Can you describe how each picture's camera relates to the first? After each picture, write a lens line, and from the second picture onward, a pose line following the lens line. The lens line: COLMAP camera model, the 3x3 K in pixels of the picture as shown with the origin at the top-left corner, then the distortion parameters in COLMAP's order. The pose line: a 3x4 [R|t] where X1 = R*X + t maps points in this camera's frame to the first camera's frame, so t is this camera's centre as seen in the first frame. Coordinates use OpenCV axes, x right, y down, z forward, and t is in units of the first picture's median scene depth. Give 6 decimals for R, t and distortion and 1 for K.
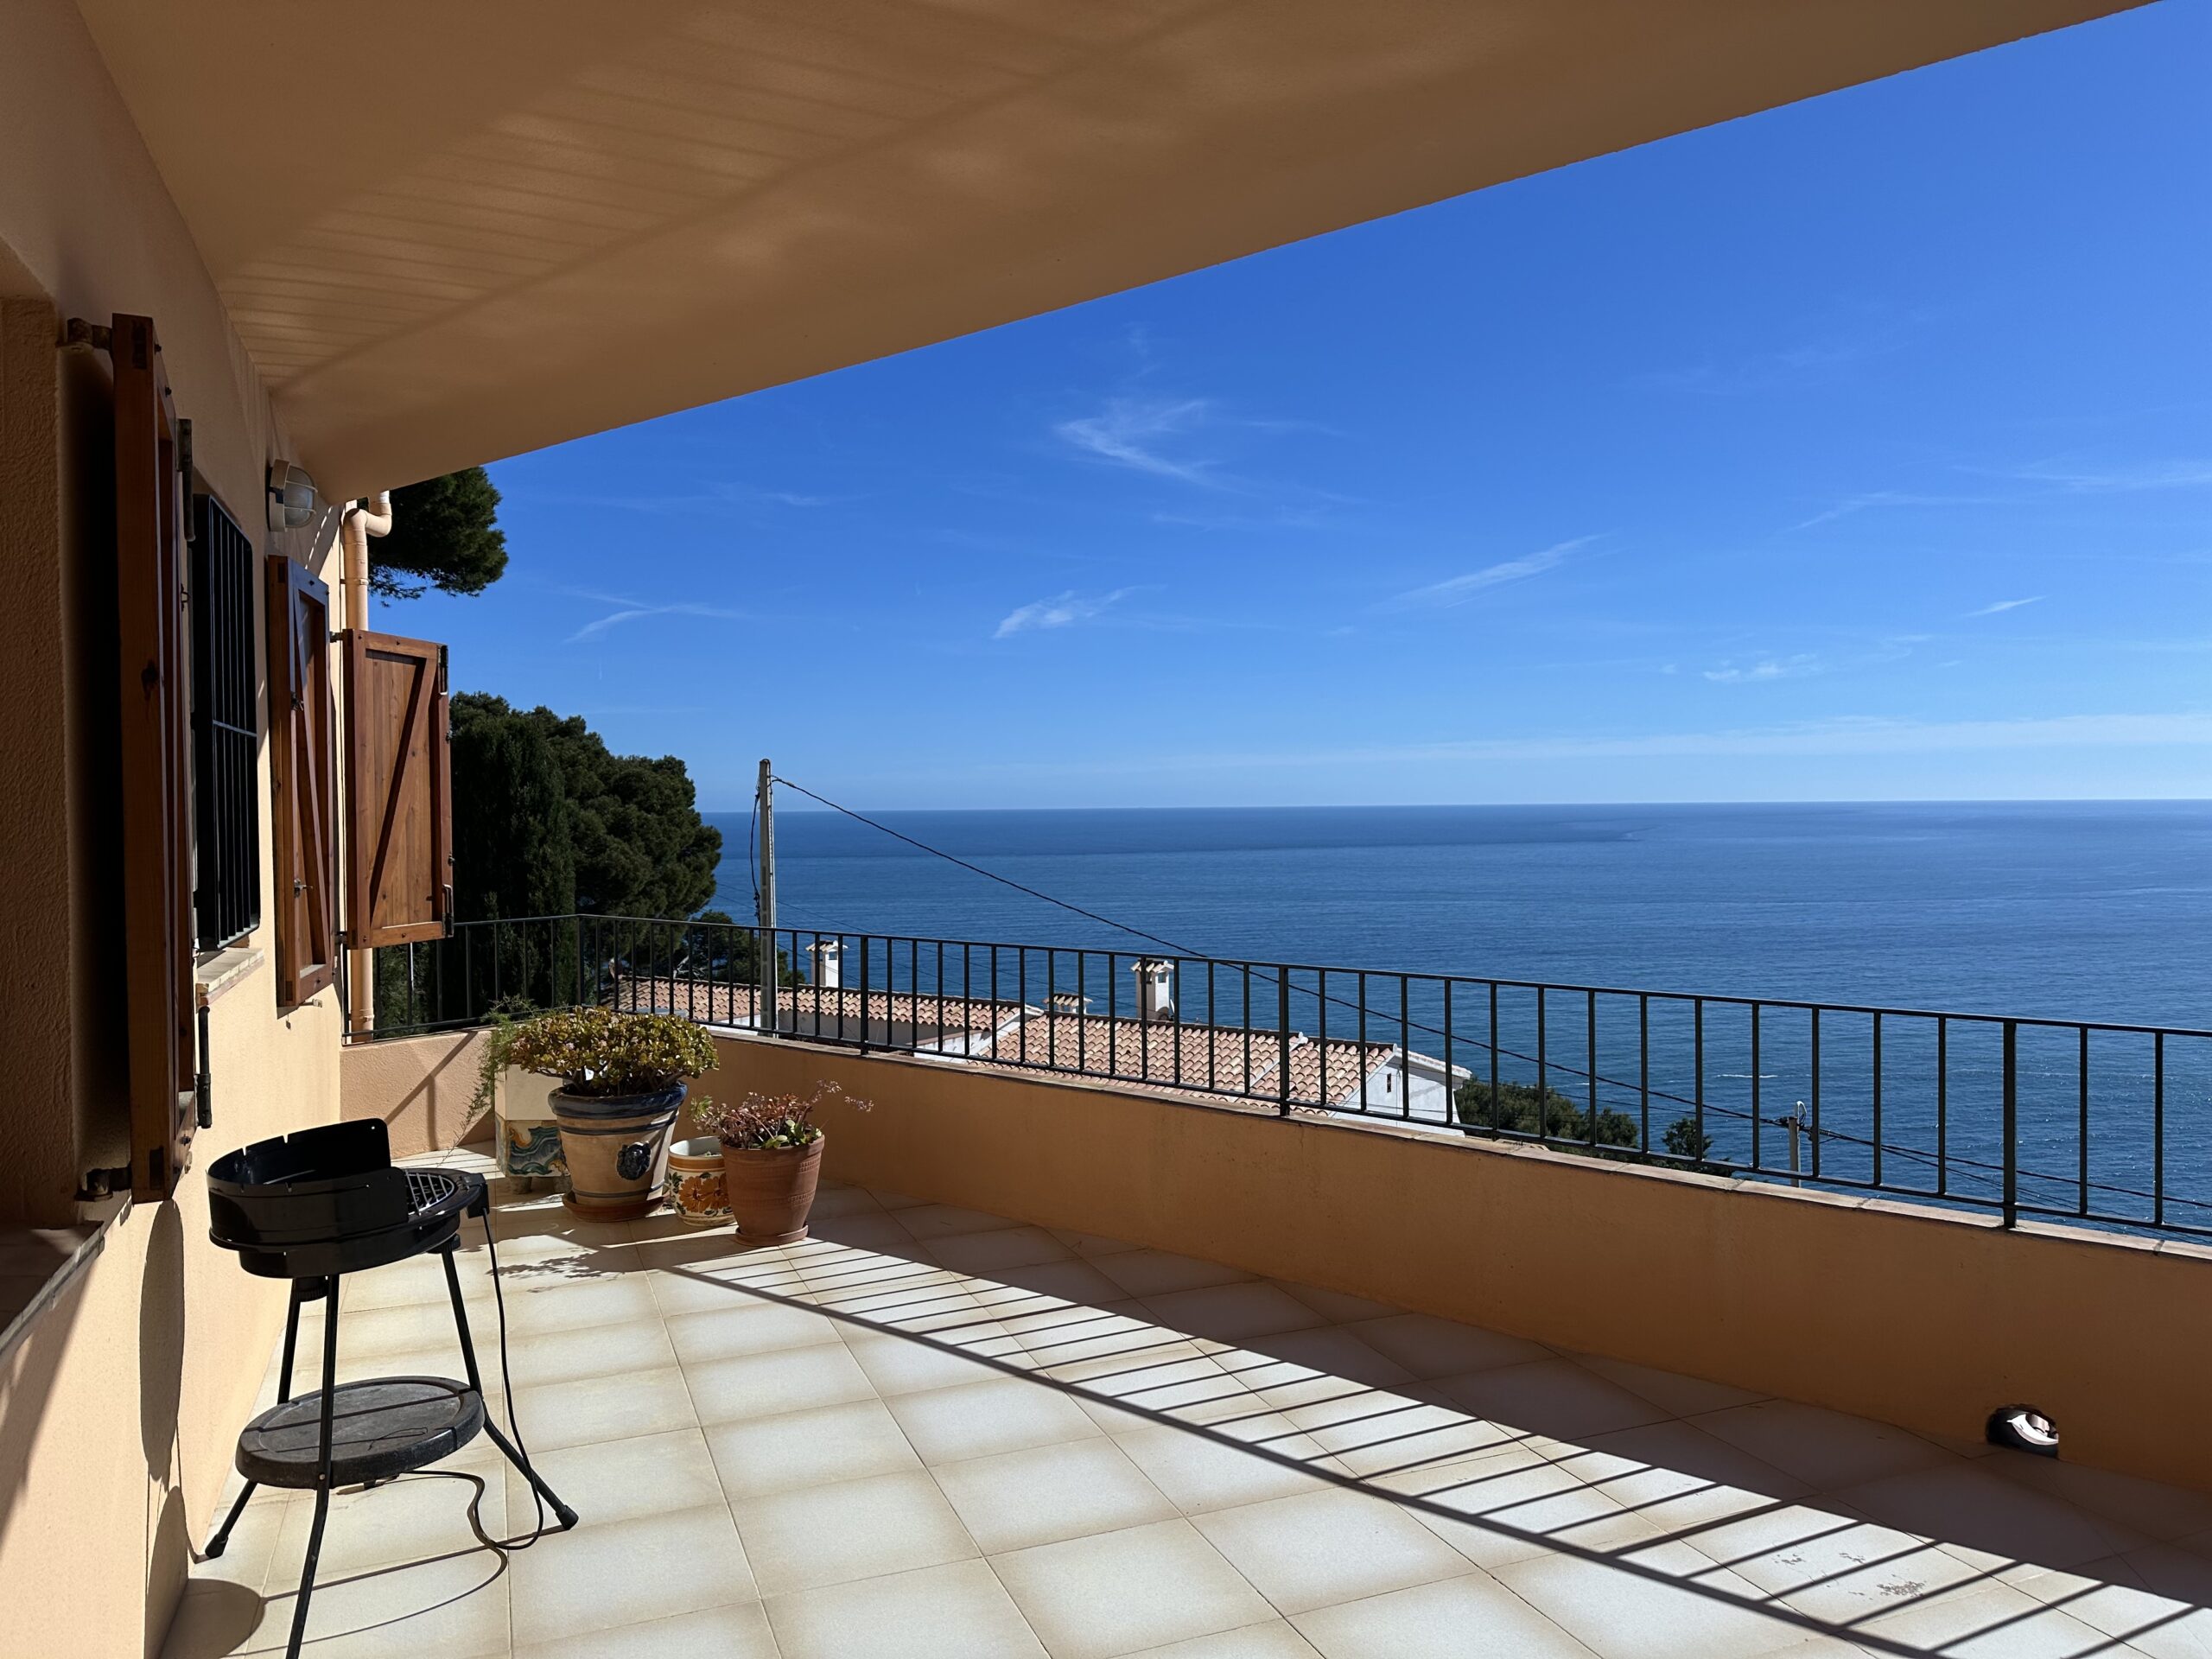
lens RADIAL K [[1541.7, 0, 1129.9], [0, 1541.7, 813.0], [0, 0, 1]] dist [0.072358, -0.076242]
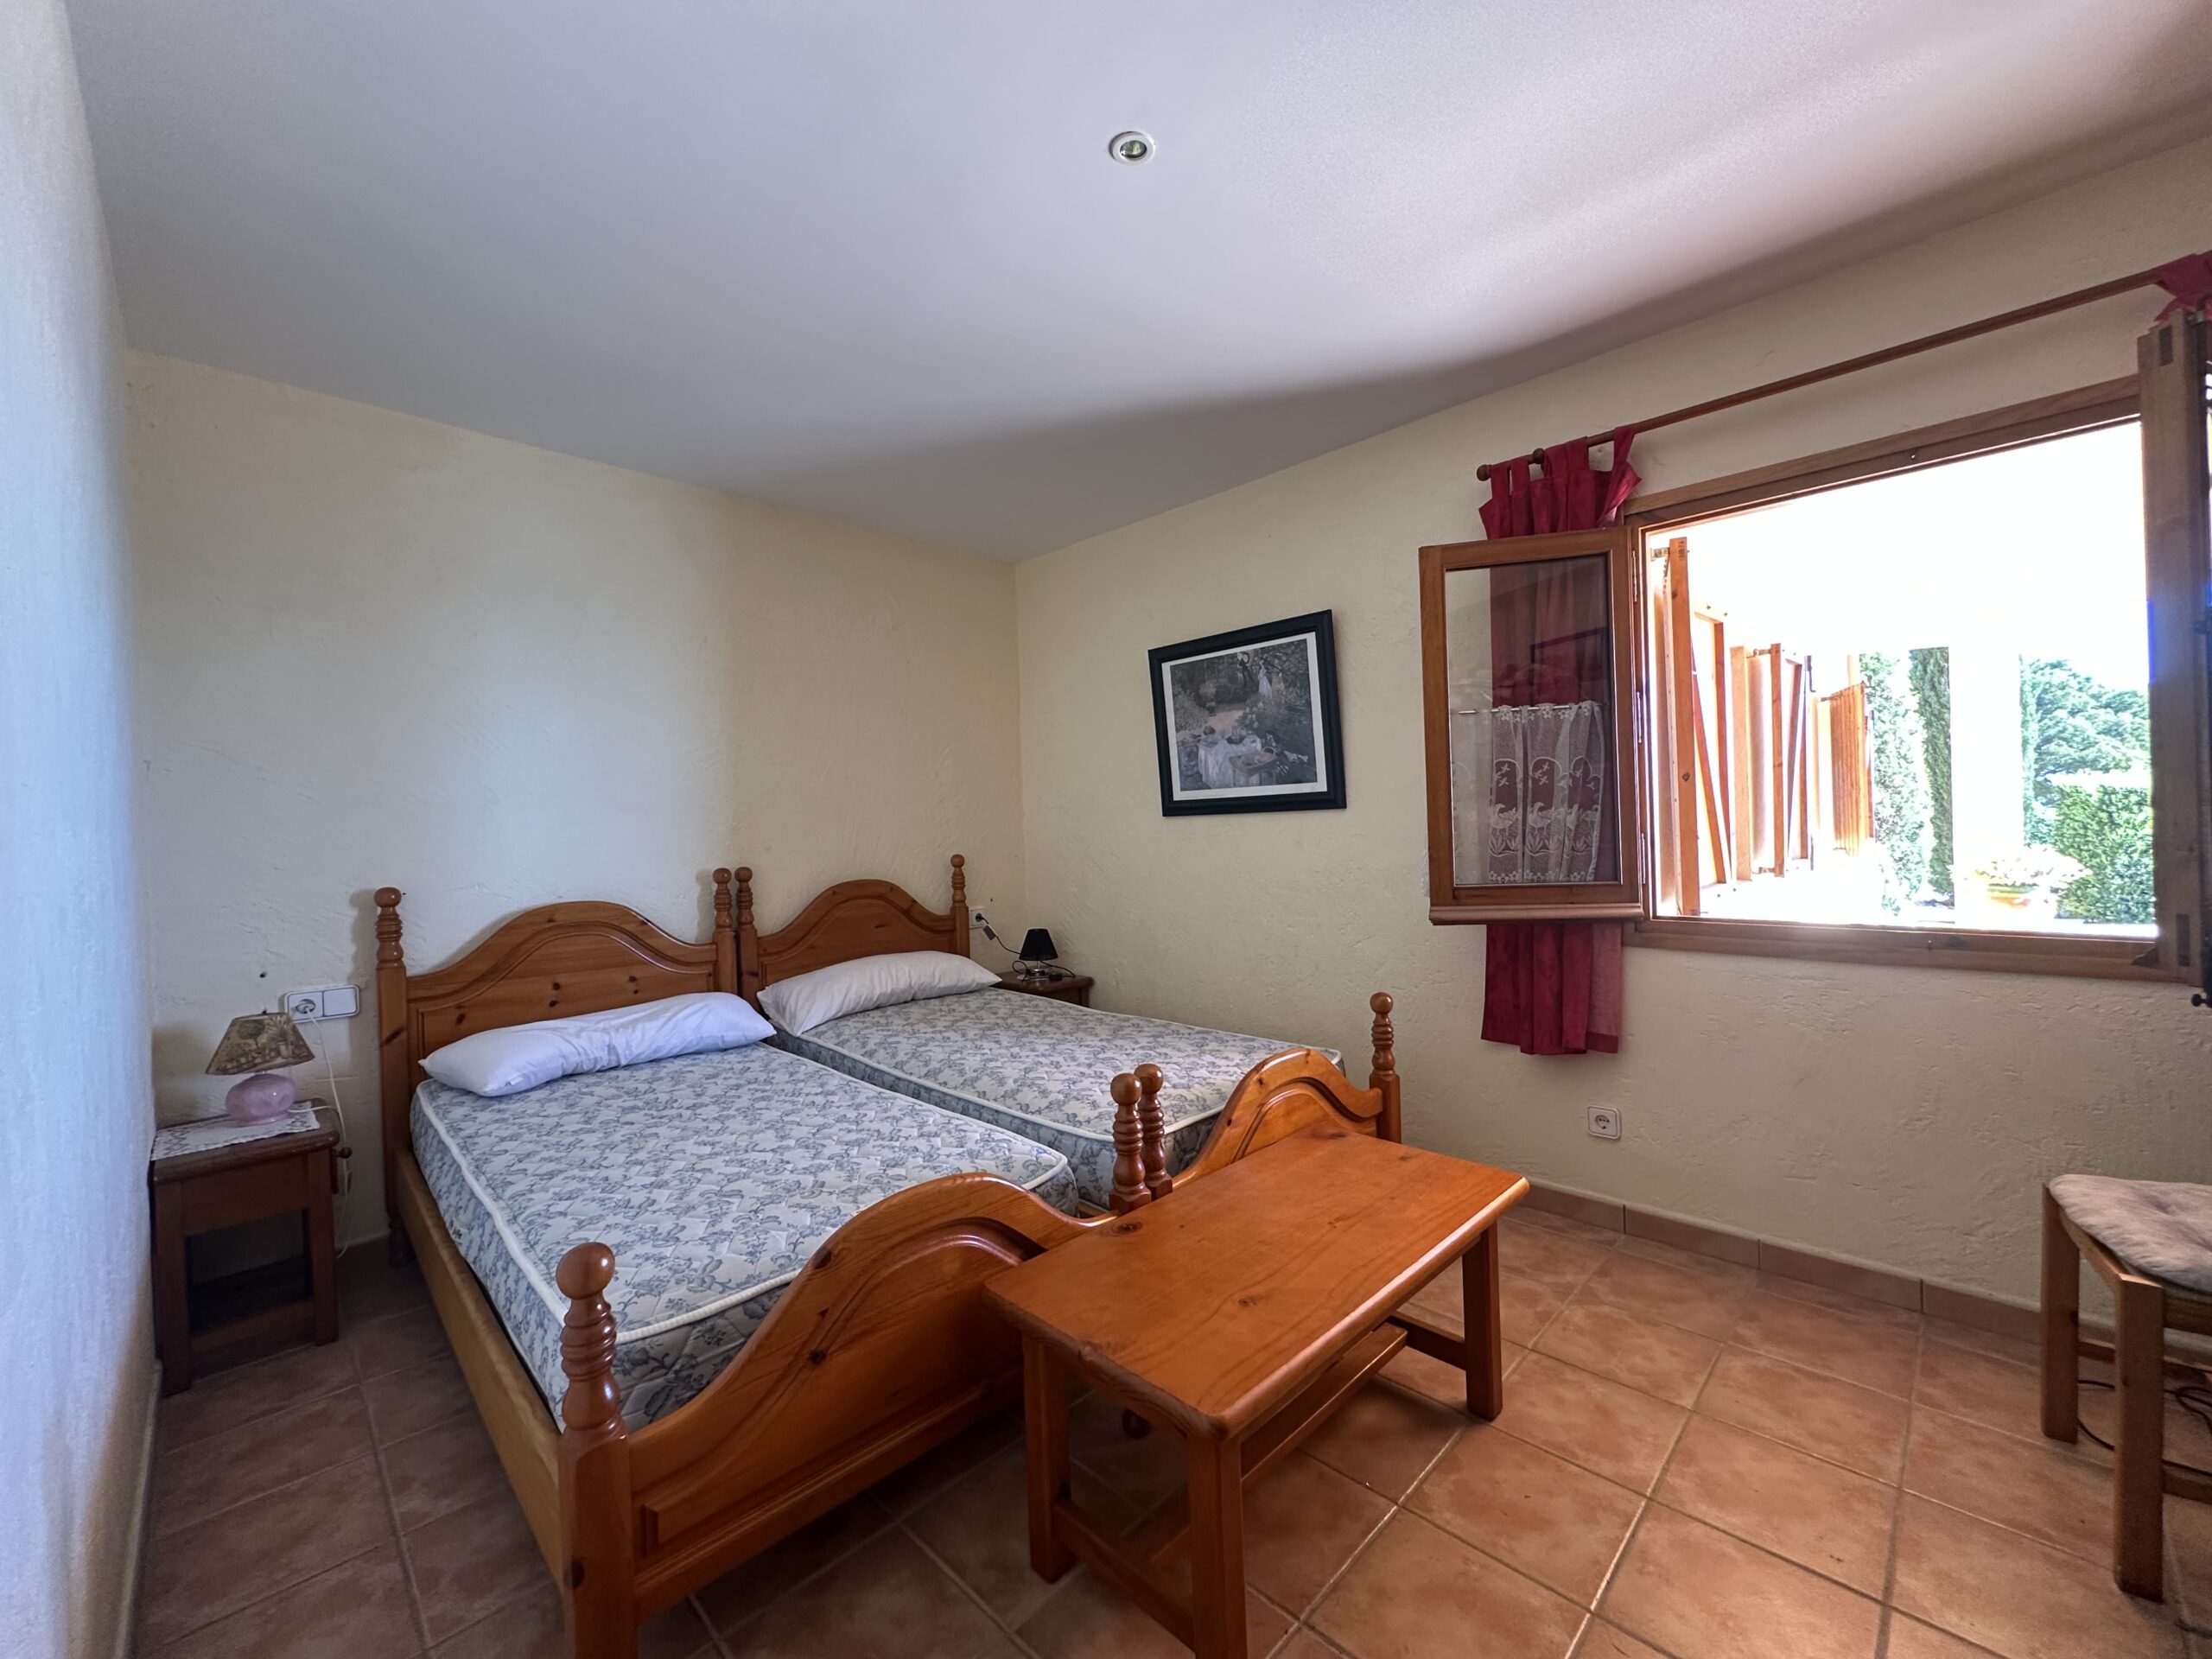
lens RADIAL K [[884.1, 0, 1116.5], [0, 884.1, 823.1], [0, 0, 1]] dist [-0.002202, 0.000637]
pose [[0.384130, -0.004015, -0.923270, 0.047725], [0.019964, 0.999793, 0.003958, 0.094560], [0.923063, -0.019952, 0.384130, -0.079660]]
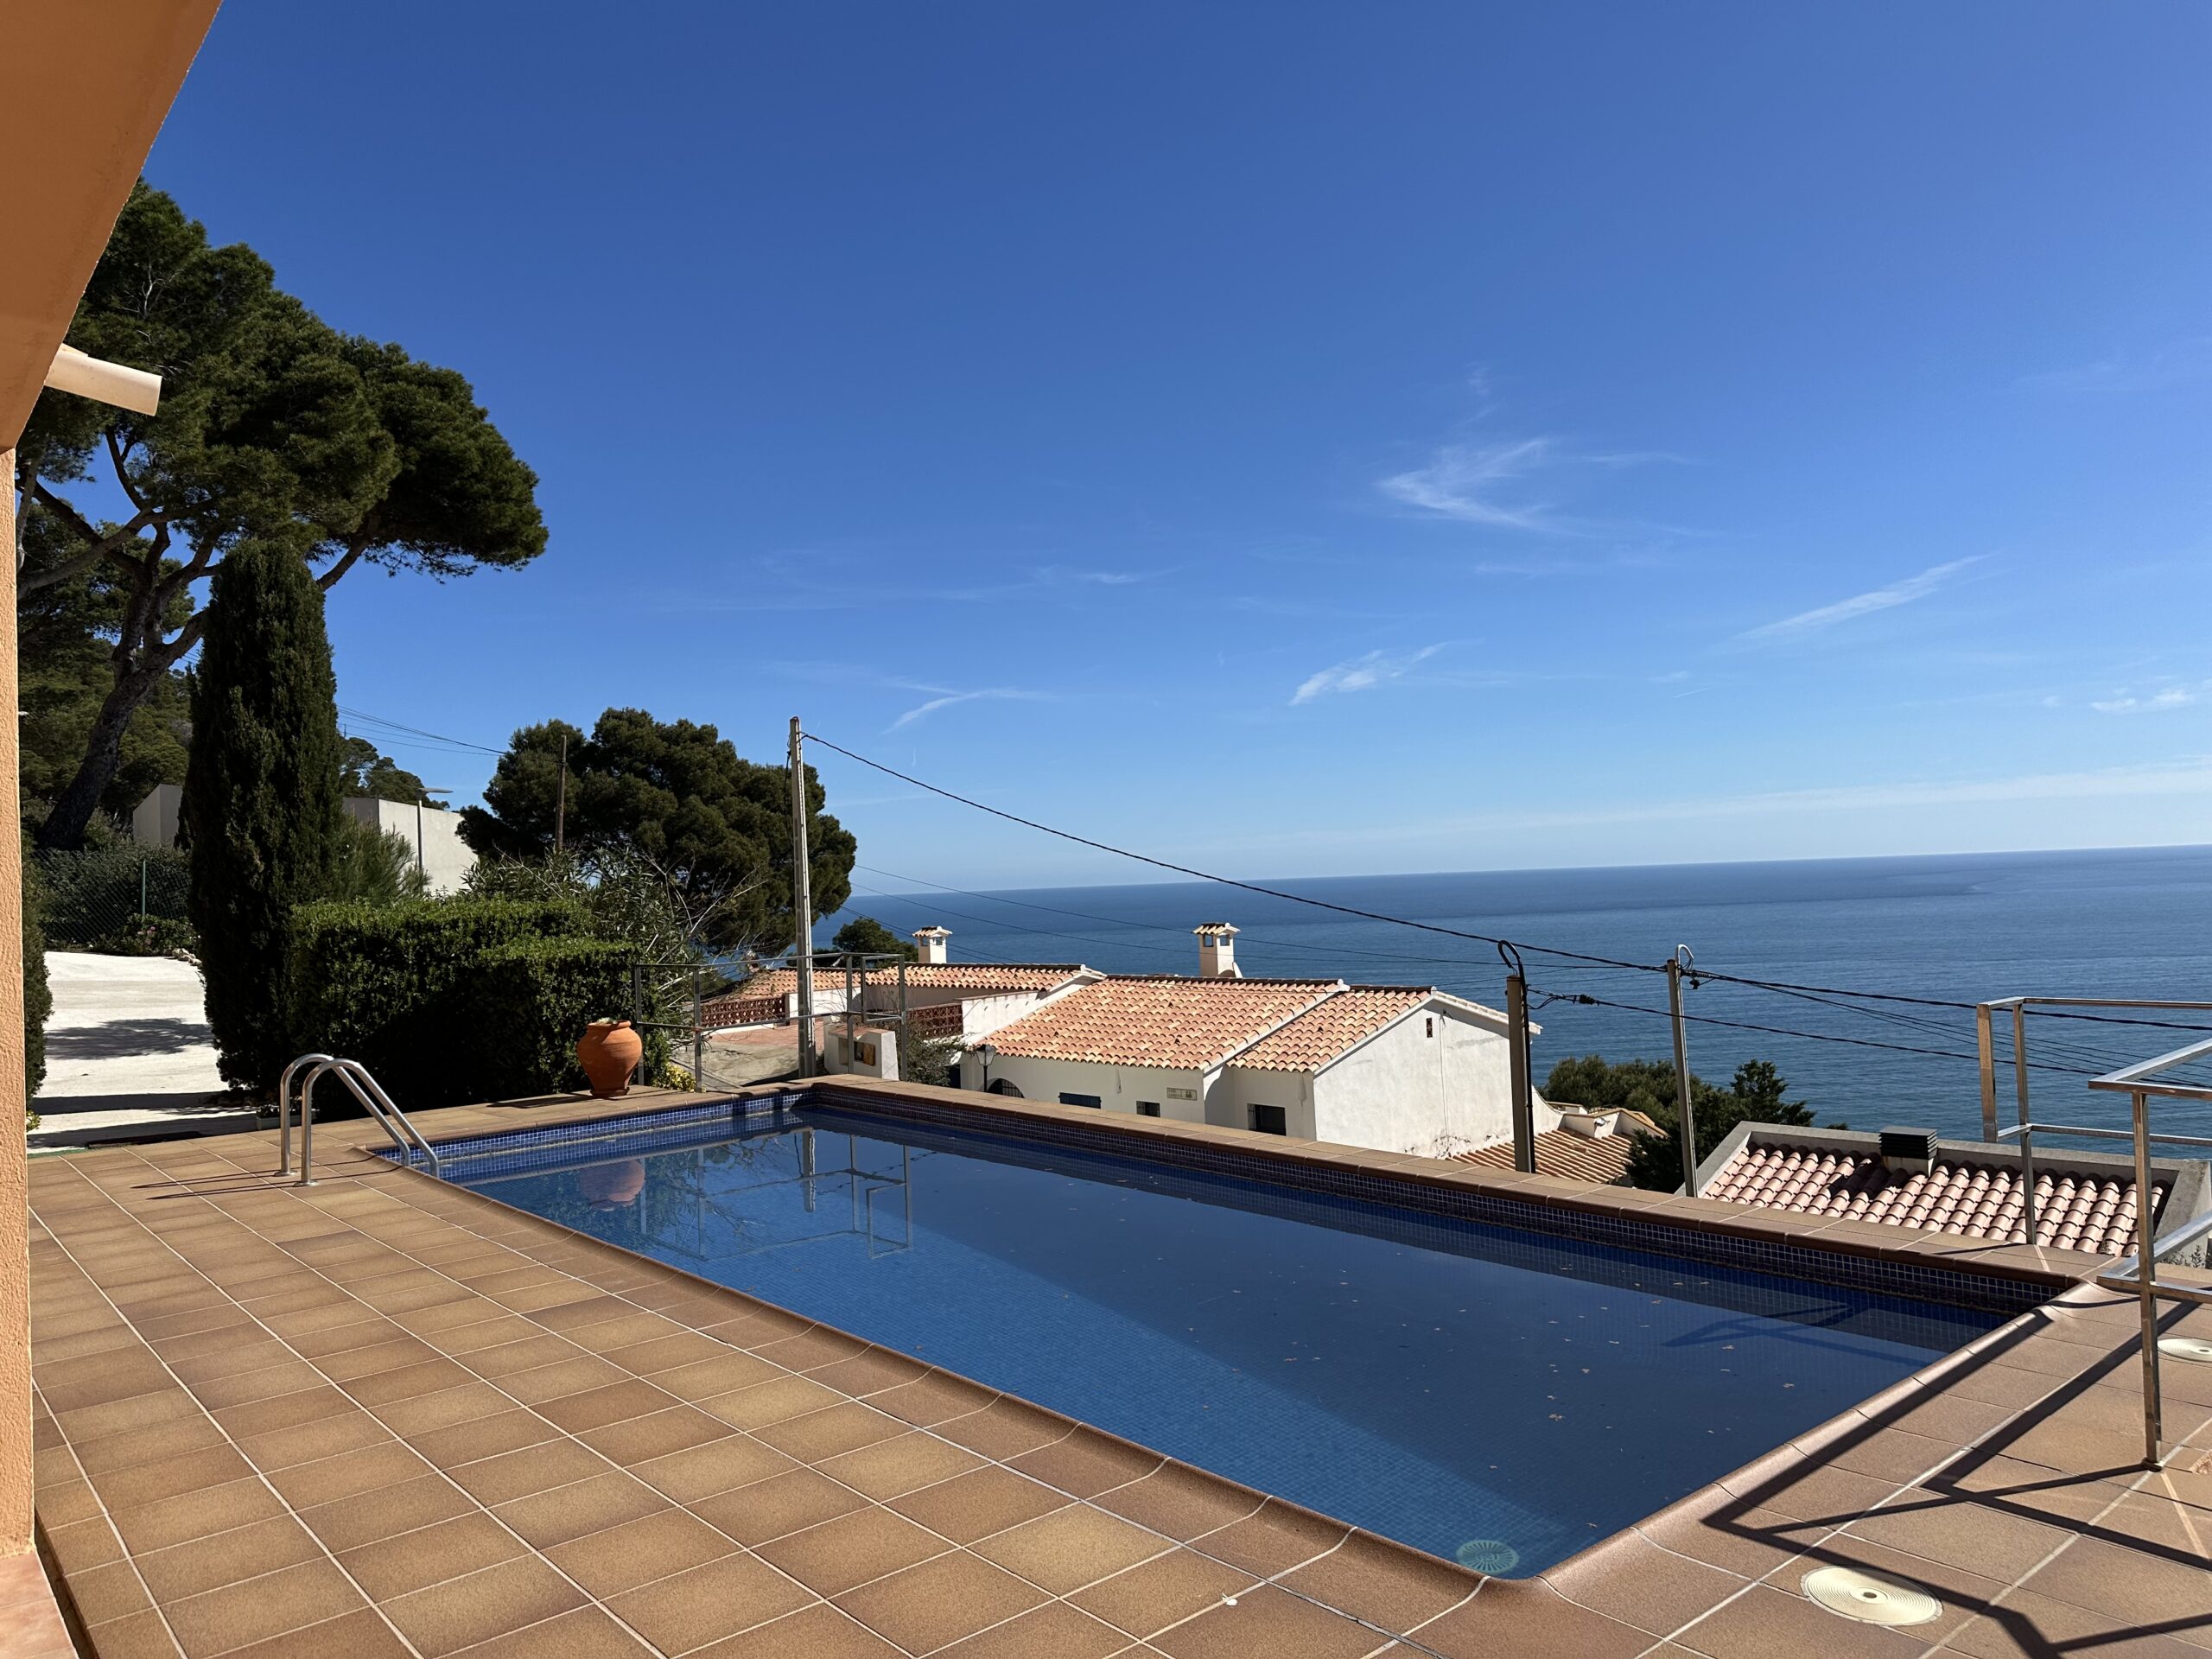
lens RADIAL K [[1541.7, 0, 1092.2], [0, 1541.7, 822.7], [0, 0, 1]] dist [0.072358, -0.076242]
pose [[0.979473, -0.037164, -0.198119, 0.165029], [0.029151, 0.998640, -0.043214, 0.086554], [0.199455, 0.036552, 0.979225, 0.011141]]
